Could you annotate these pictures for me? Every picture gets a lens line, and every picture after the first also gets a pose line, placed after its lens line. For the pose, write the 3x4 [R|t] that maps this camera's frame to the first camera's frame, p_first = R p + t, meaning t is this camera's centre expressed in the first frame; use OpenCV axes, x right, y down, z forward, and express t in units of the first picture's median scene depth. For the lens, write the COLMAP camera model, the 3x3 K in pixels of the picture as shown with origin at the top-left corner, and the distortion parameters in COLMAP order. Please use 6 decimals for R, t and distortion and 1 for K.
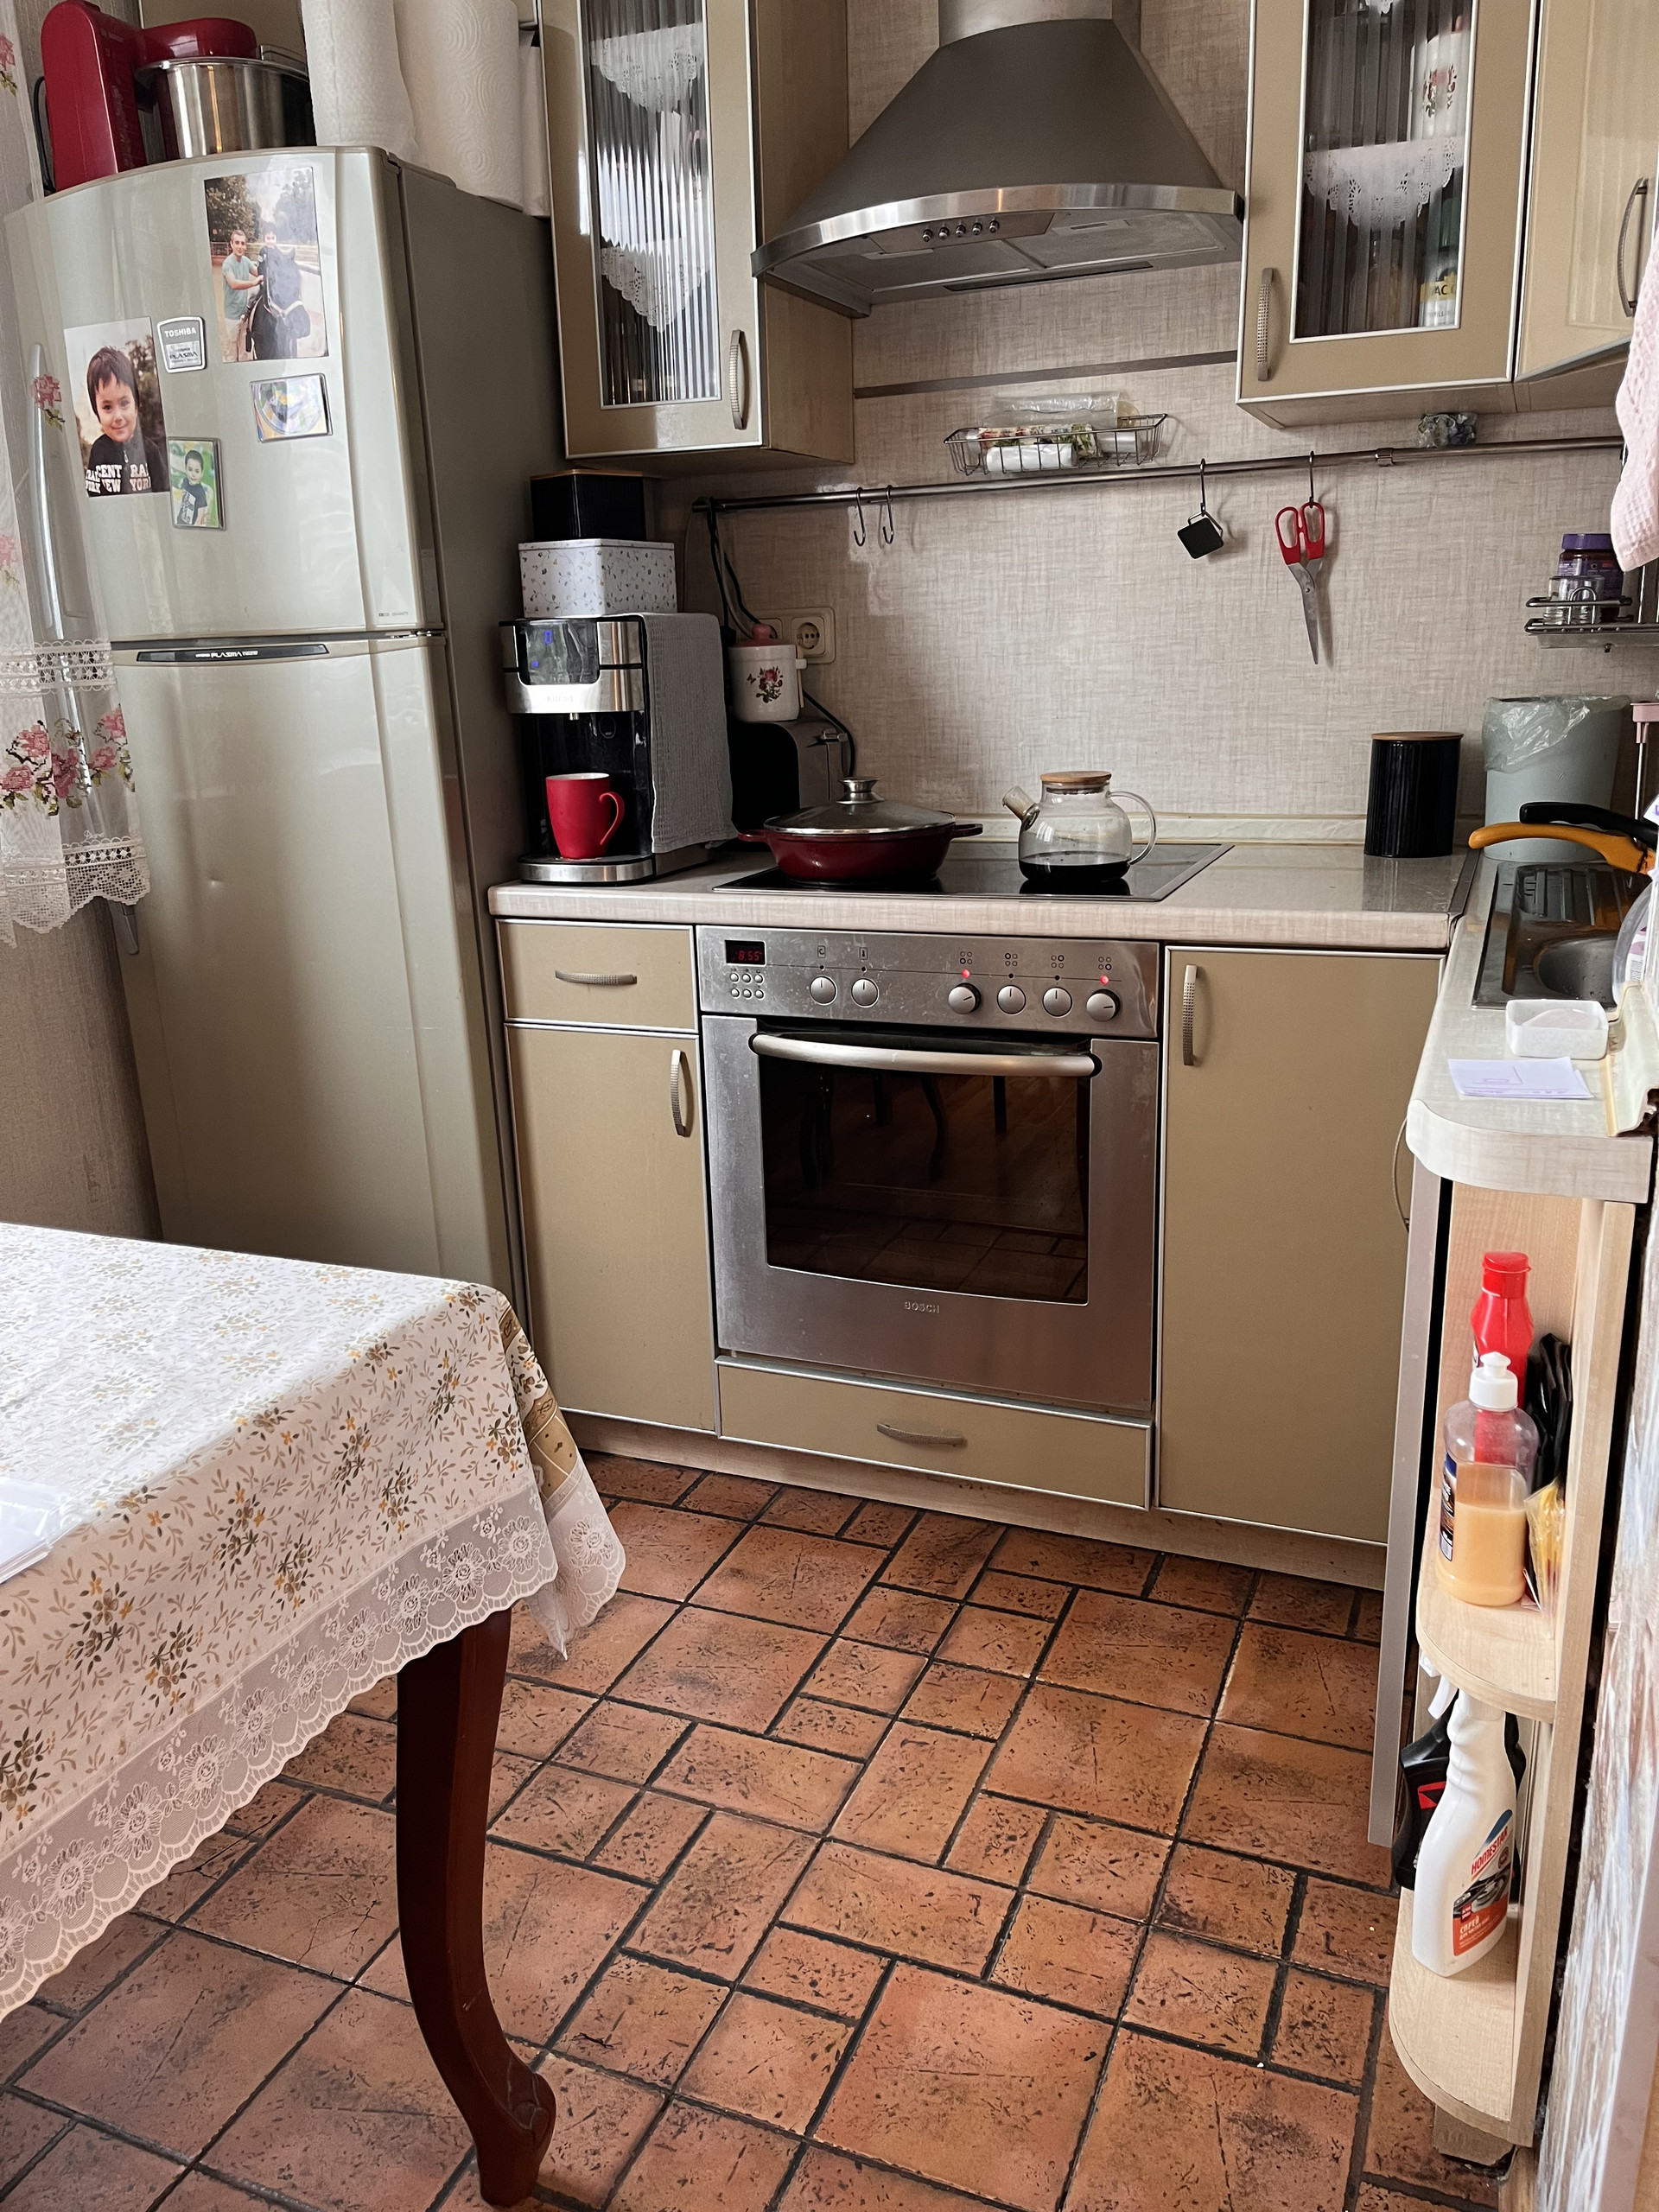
lens RADIAL K [[1669.8, 0, 815.6], [0, 1669.8, 1118.5], [0, 0, 1]] dist [0.045341, -0.043792]
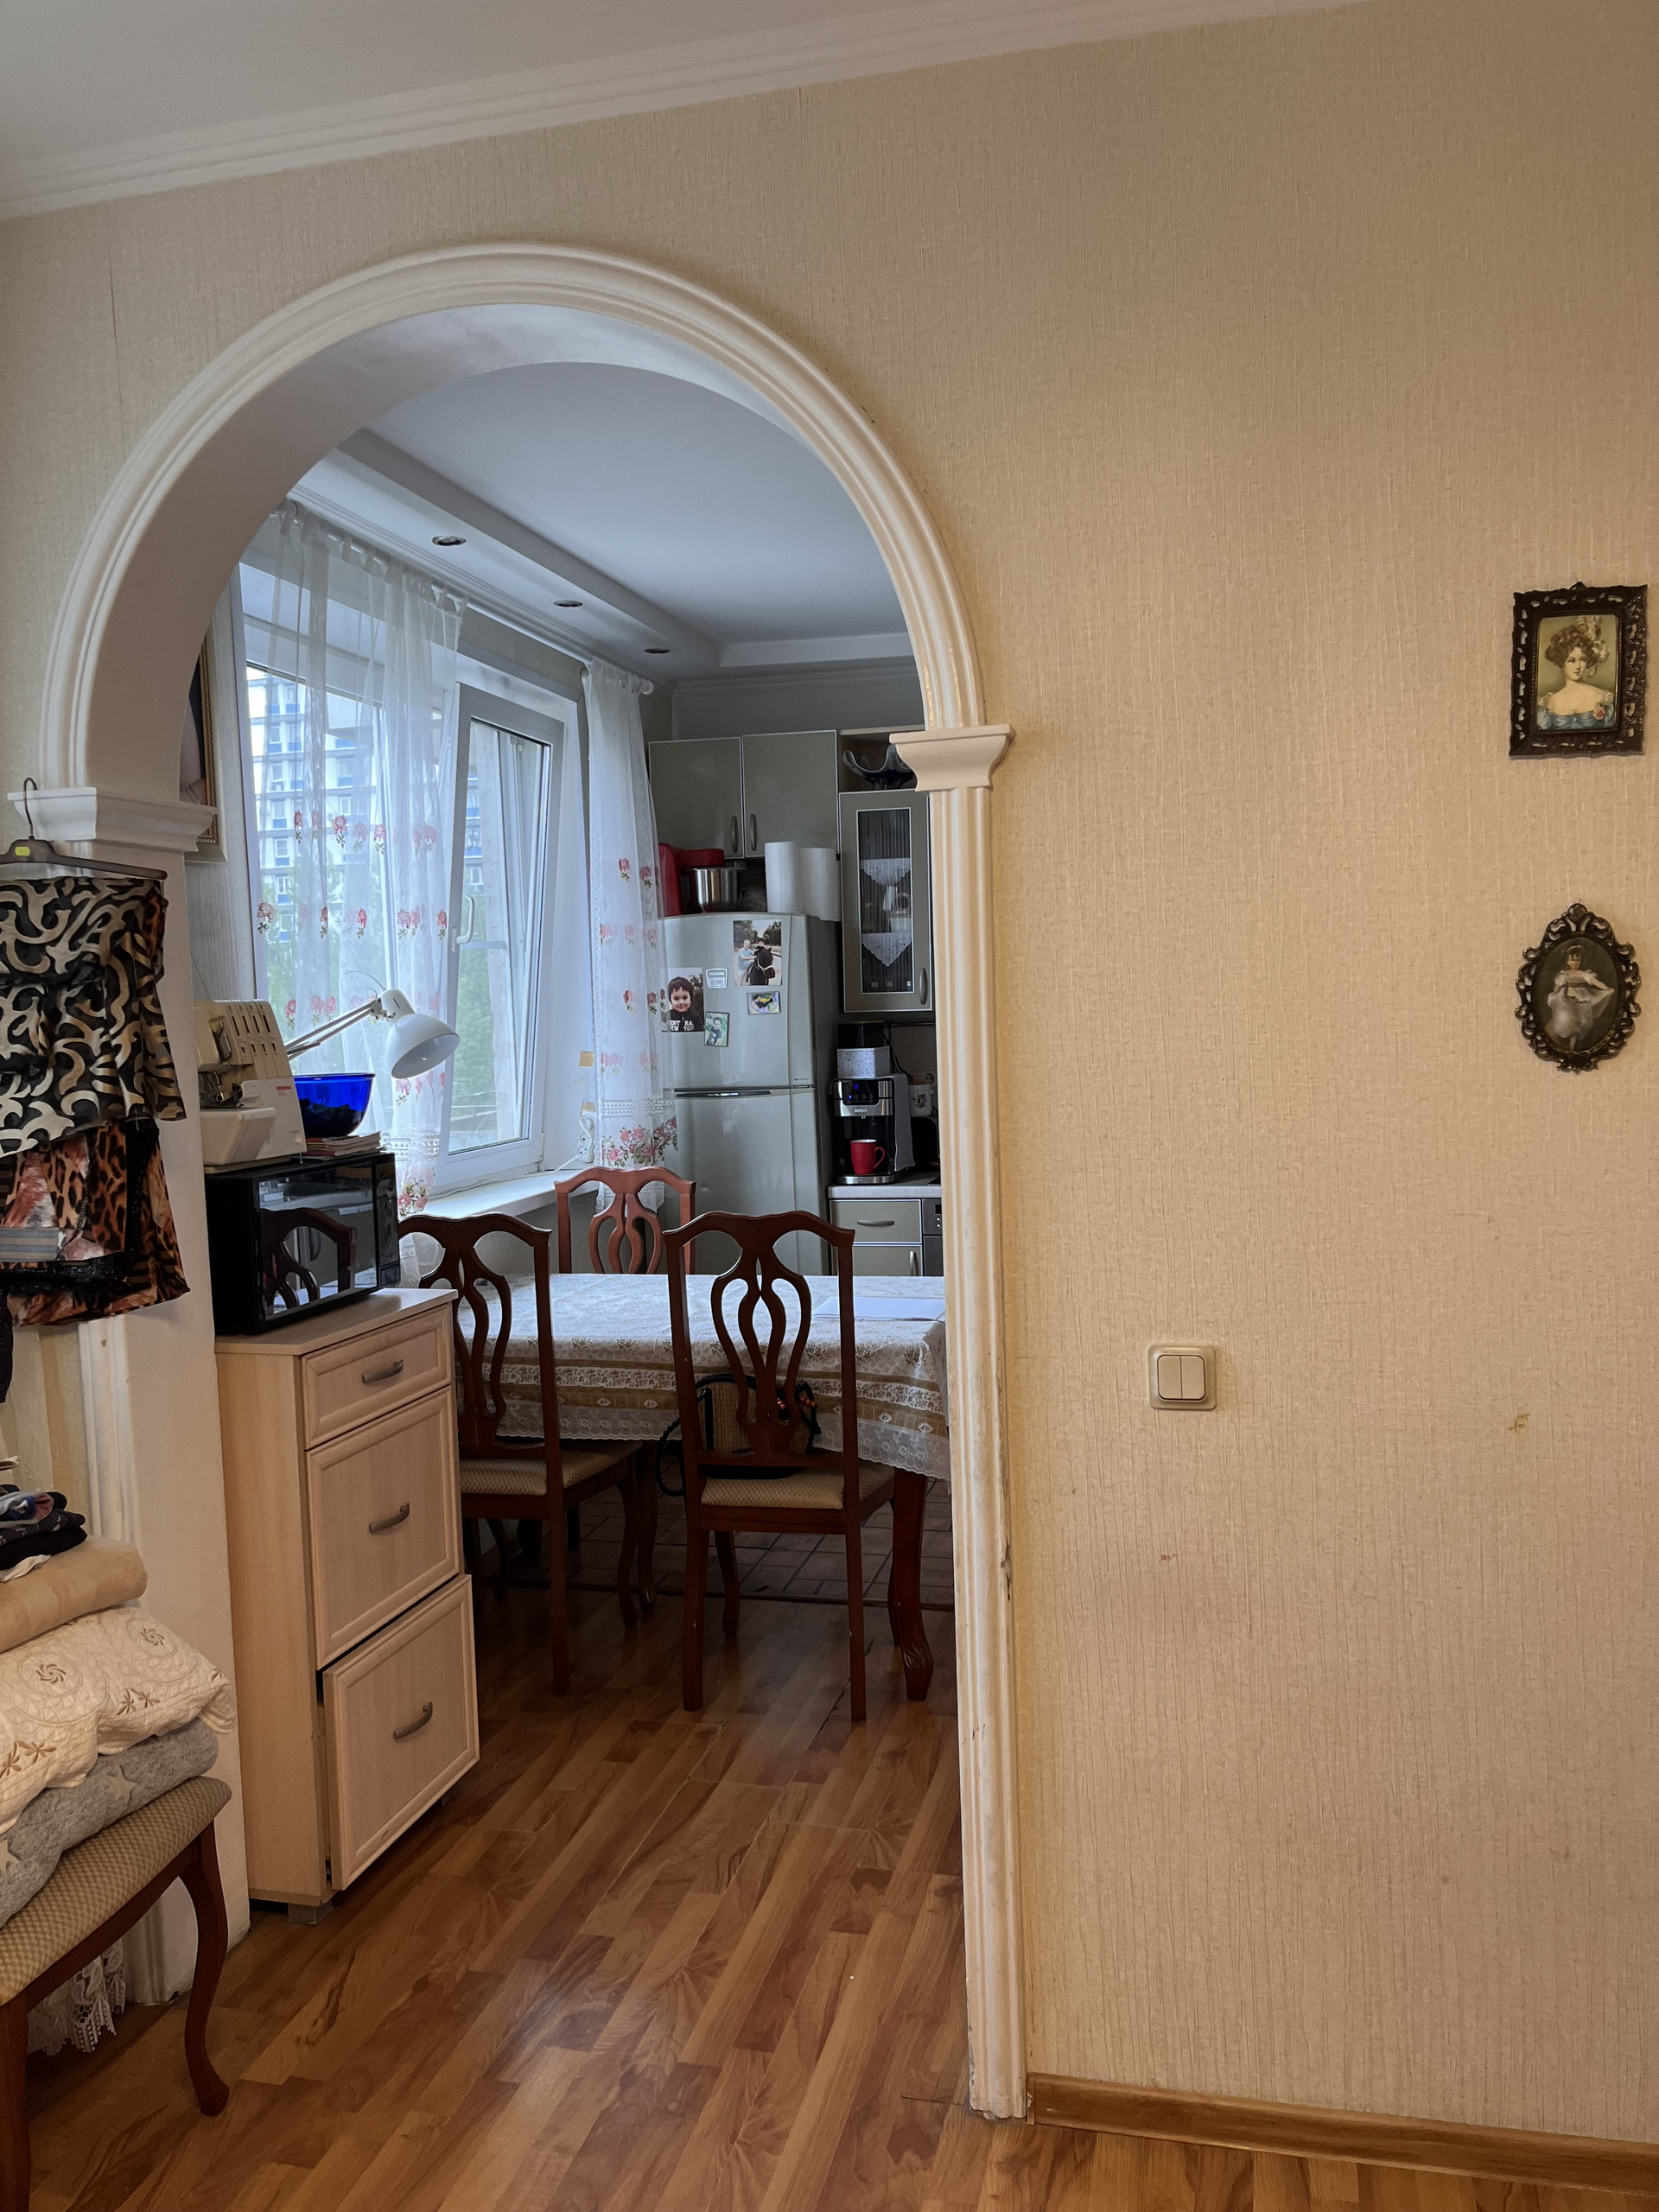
lens RADIAL K [[1669.8, 0, 835.8], [0, 1669.8, 1106.6], [0, 0, 1]] dist [0.045341, -0.043792]
pose [[0.986655, -0.008627, 0.162593, -0.750971], [0.043319, 0.976513, -0.211057, 0.335261], [-0.156954, 0.215283, 0.963856, -1.750795]]
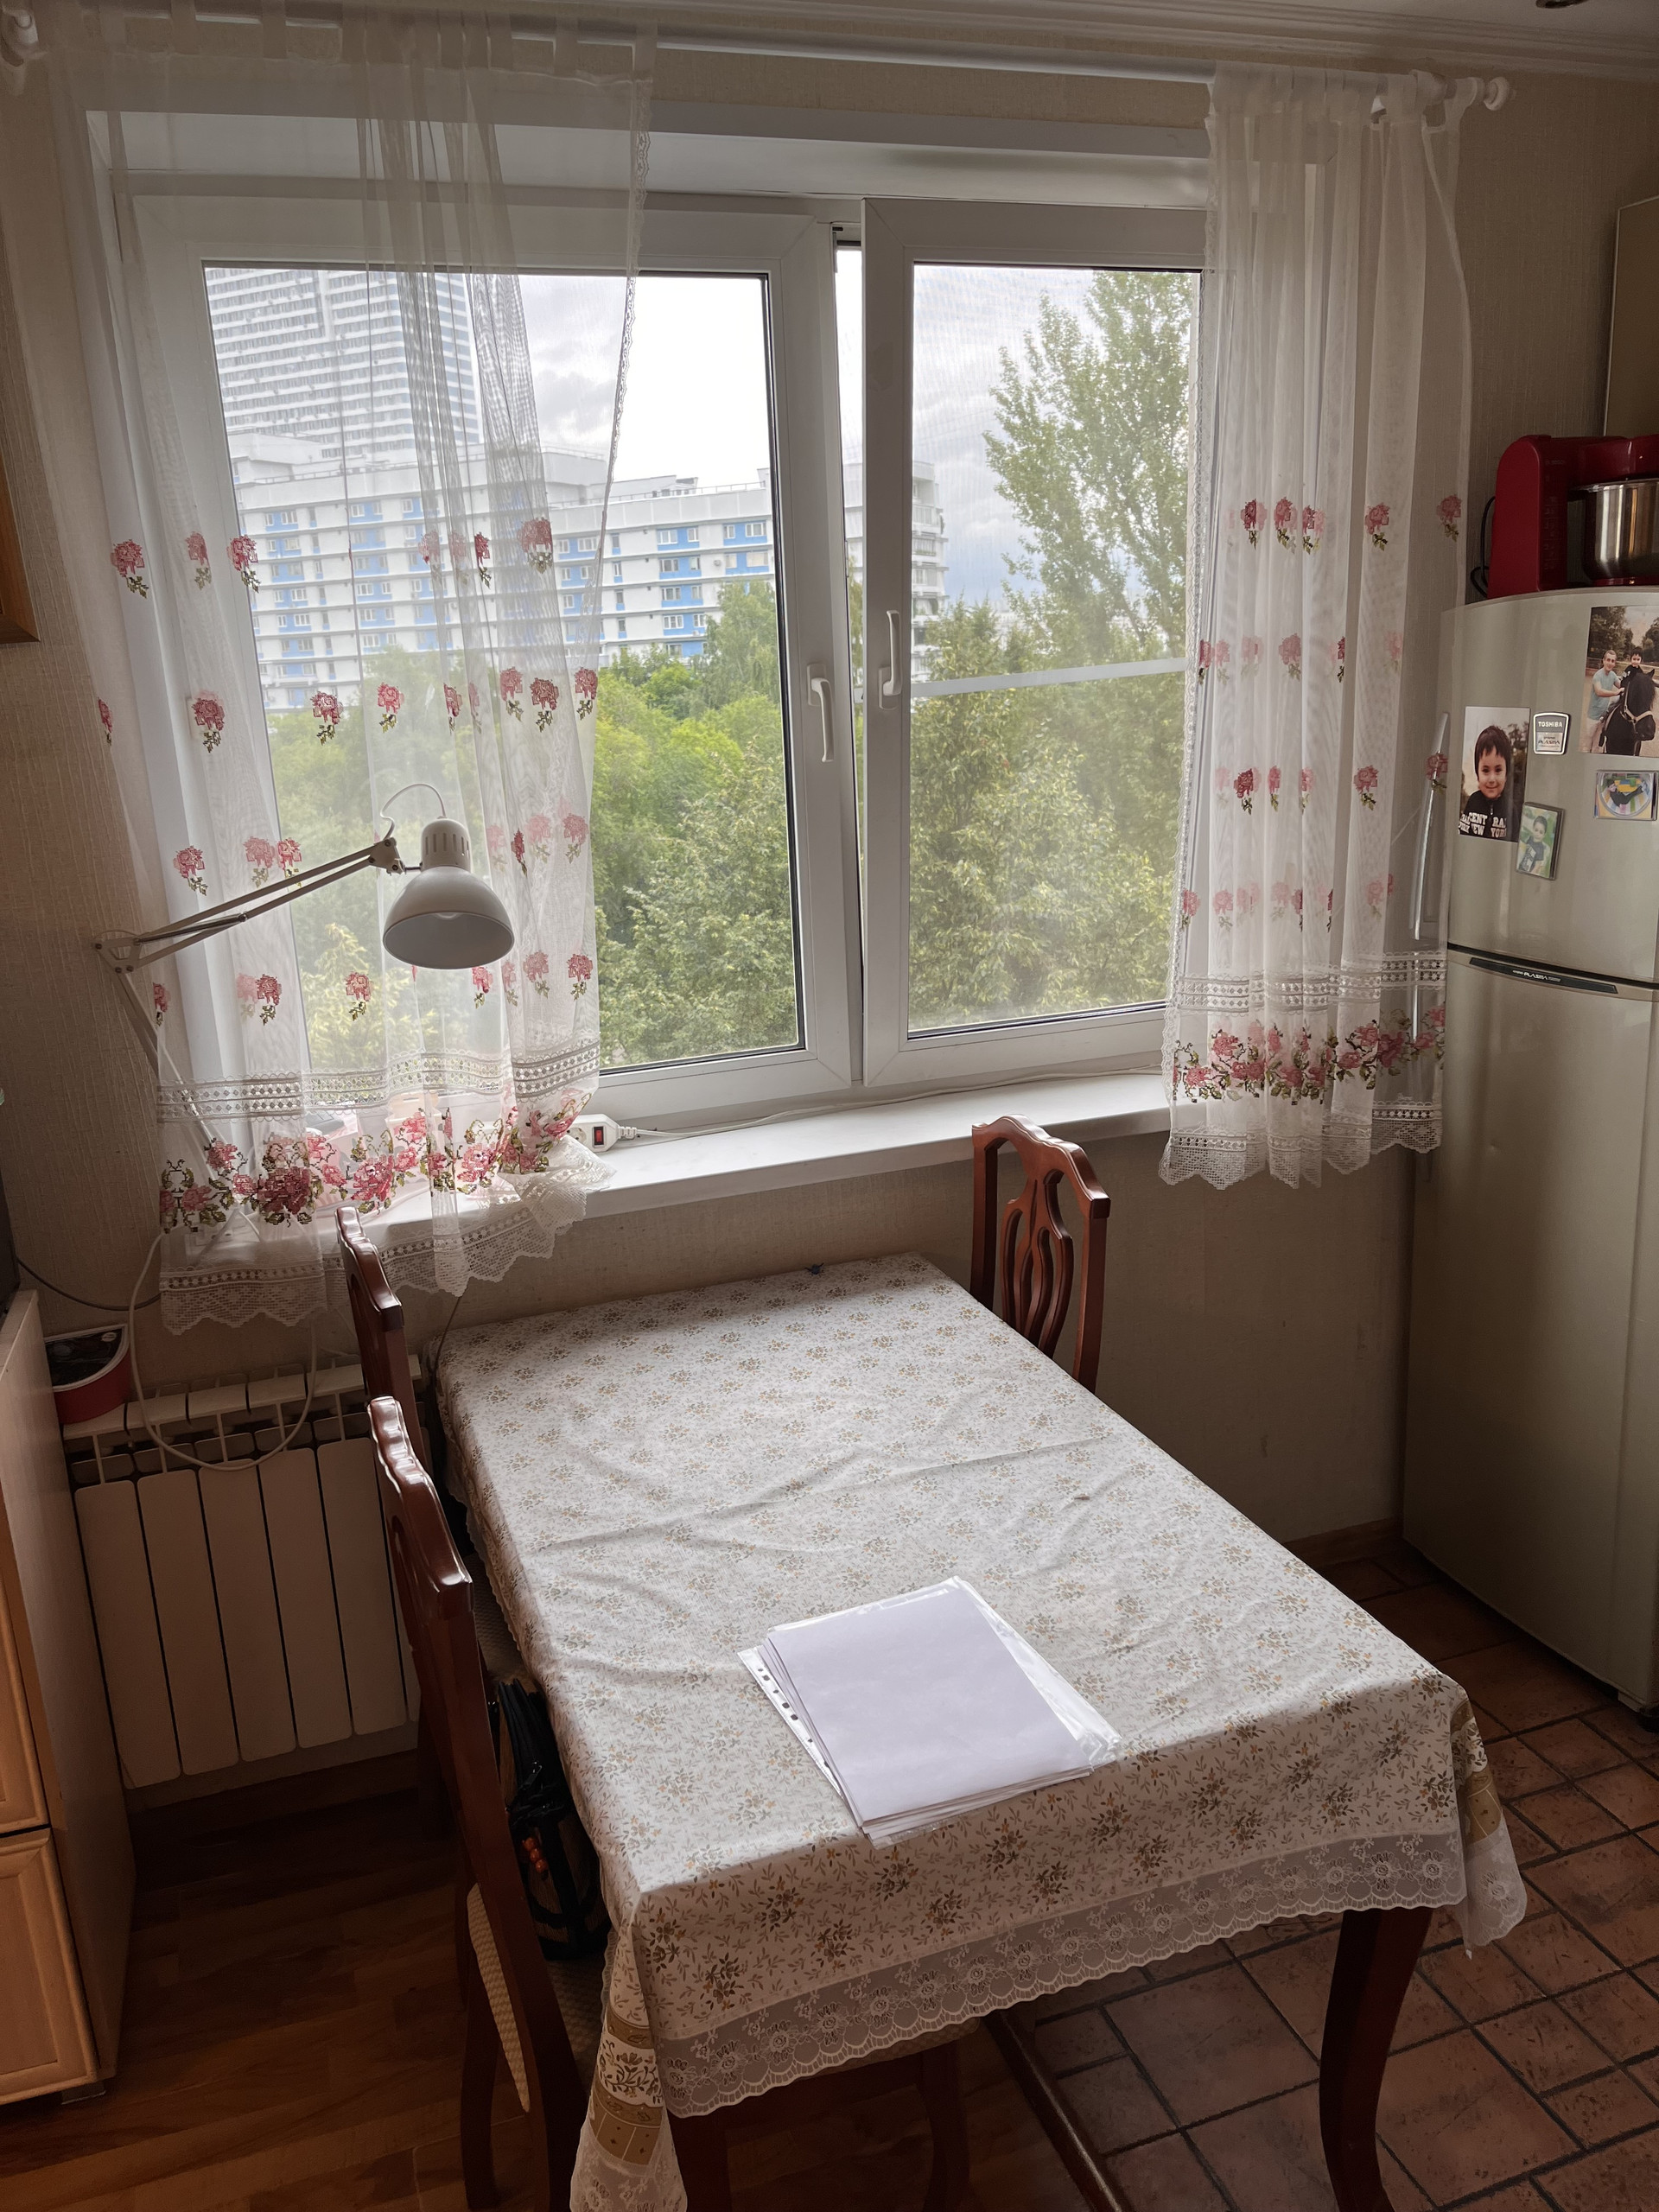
lens RADIAL K [[1669.8, 0, 816.0], [0, 1669.8, 1104.2], [0, 0, 1]] dist [0.045341, -0.043792]
pose [[0.664966, 0.194853, -0.721008, 0.243521], [-0.181367, 0.978600, 0.097198, -0.270527], [0.724518, 0.066134, 0.686076, -0.238767]]
